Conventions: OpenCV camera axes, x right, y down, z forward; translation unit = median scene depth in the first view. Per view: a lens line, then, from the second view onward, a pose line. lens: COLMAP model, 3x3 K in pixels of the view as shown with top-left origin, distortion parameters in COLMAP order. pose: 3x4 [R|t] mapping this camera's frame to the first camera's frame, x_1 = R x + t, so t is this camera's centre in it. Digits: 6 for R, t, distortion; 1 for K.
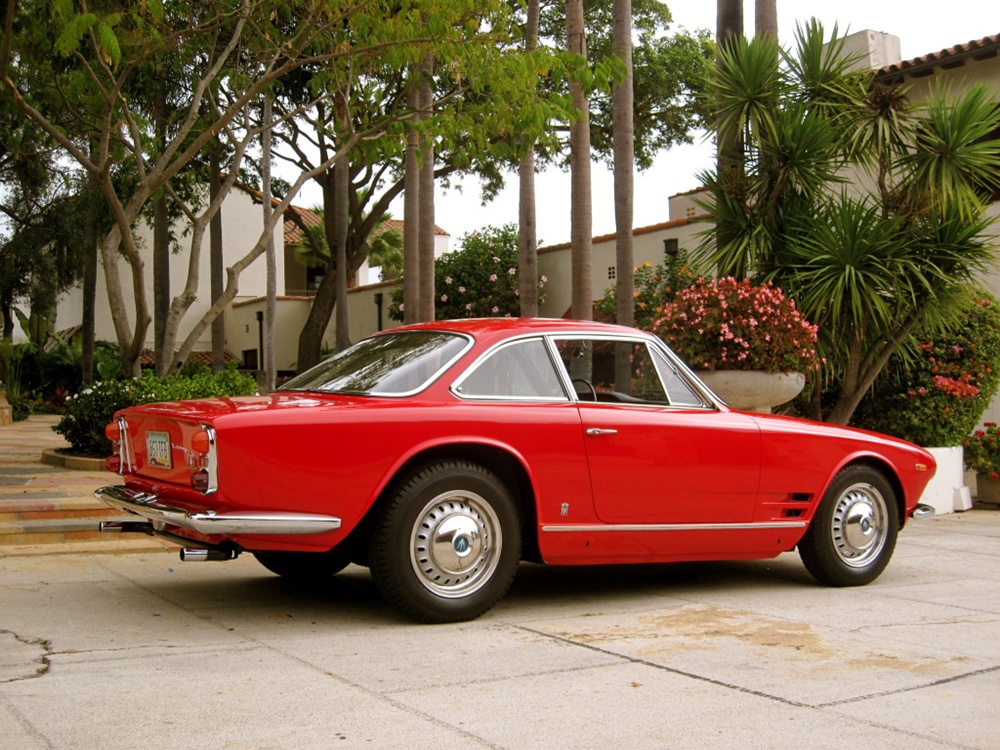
lens RADIAL K [[1270.0, 0, 500.0], [0, 1270.0, 375.0], [0, 0, 1]] dist [-0.122365, -0.001125]
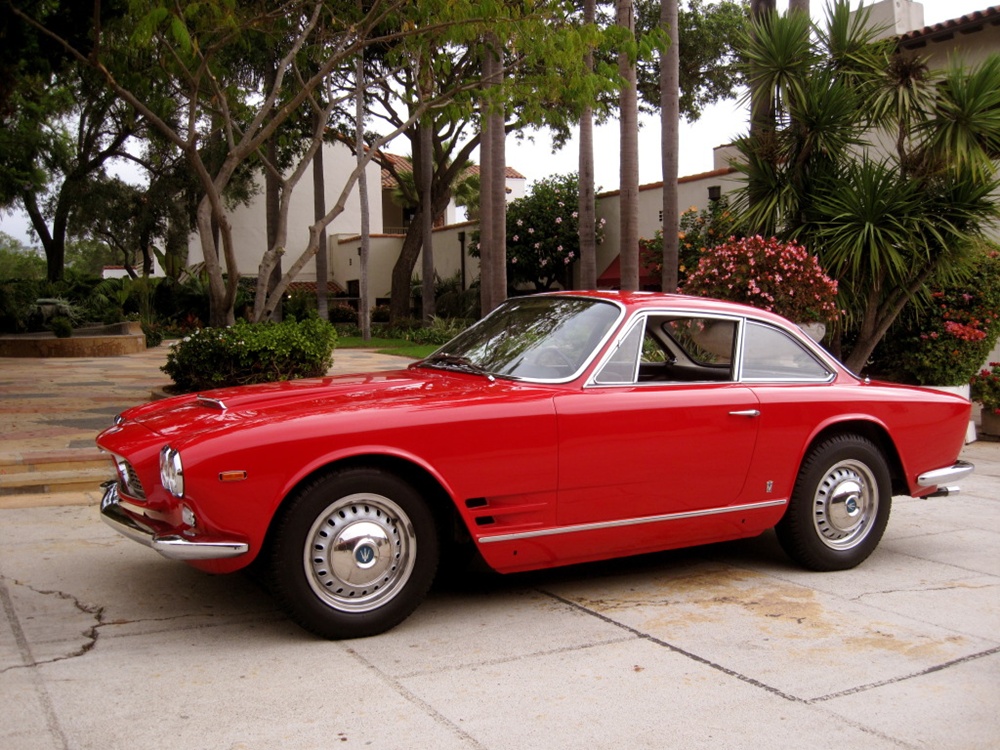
lens RADIAL K [[1078.6, 0, 503.4], [0, 1078.6, 396.1], [0, 0, 1]] dist [-0.127016, 0.047443]
pose [[0.997958, 0.003864, -0.063752, 0.017746], [0.002121, 0.995613, 0.093548, -0.022250], [0.063834, -0.093492, 0.993572, 0.043638]]
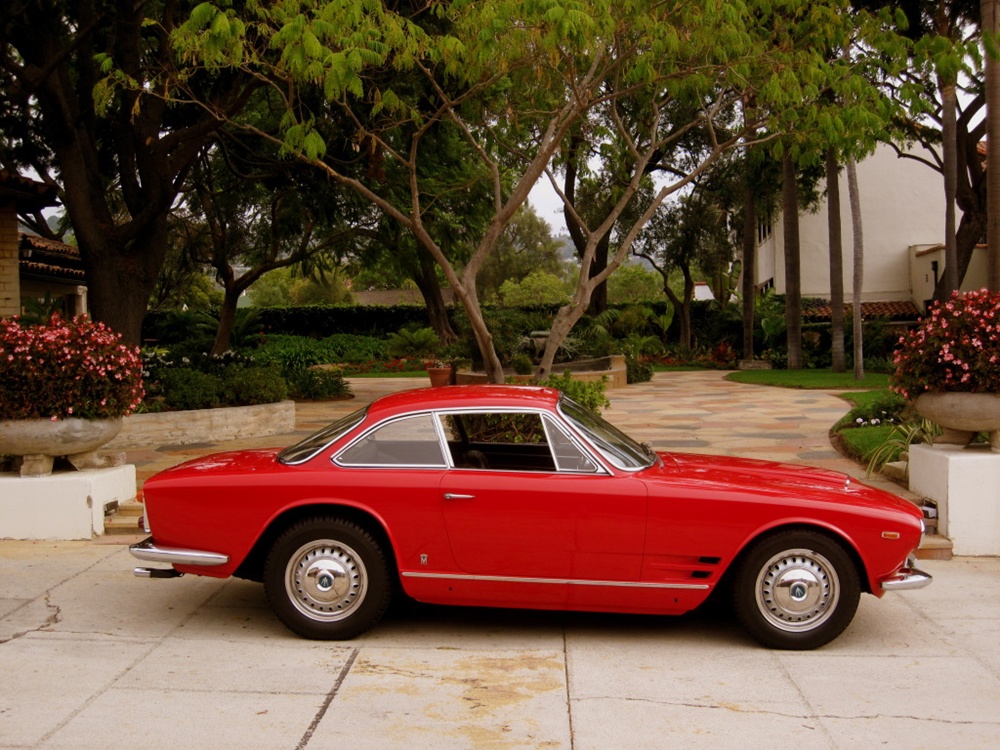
lens RADIAL K [[1270.0, 0, 500.0], [0, 1270.0, 375.0], [0, 0, 1]] dist [-0.122365, -0.001125]
pose [[0.812248, 0.009255, -0.583239, 0.372024], [0.022837, 0.998603, 0.047649, -0.057351], [0.582866, -0.052022, 0.810902, 0.034523]]
